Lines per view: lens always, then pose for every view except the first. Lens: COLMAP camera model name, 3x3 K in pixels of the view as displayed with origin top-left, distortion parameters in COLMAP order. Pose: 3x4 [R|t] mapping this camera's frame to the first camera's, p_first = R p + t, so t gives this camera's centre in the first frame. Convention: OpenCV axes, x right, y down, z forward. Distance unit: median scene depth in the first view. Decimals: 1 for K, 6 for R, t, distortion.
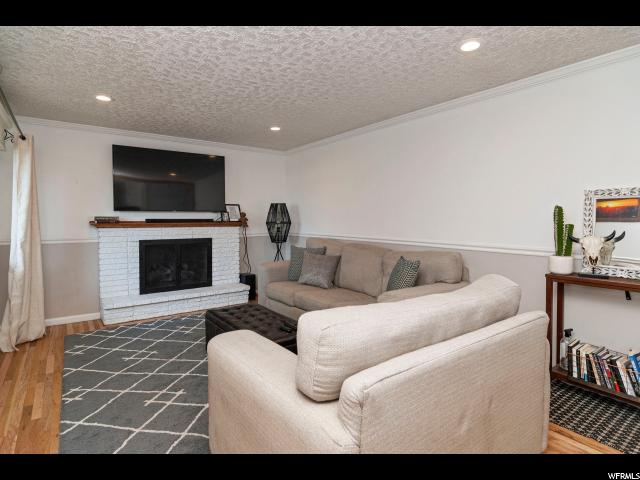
lens RADIAL K [[350.8, 0, 321.5], [0, 350.8, 235.8], [0, 0, 1]] dist [0.000010, -0.000327]
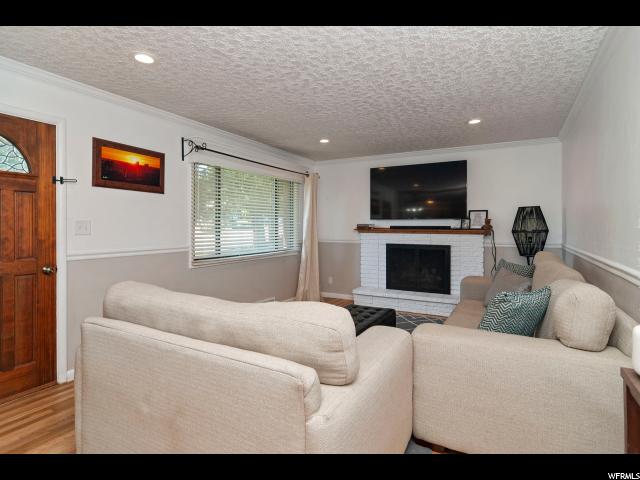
lens RADIAL K [[350.8, 0, 321.5], [0, 350.8, 235.8], [0, 0, 1]] dist [0.000010, -0.000327]
pose [[0.403995, 0.026840, -0.914367, 0.469042], [-0.046569, 0.998877, 0.008745, -0.013374], [0.913575, 0.039048, 0.404792, 0.291556]]
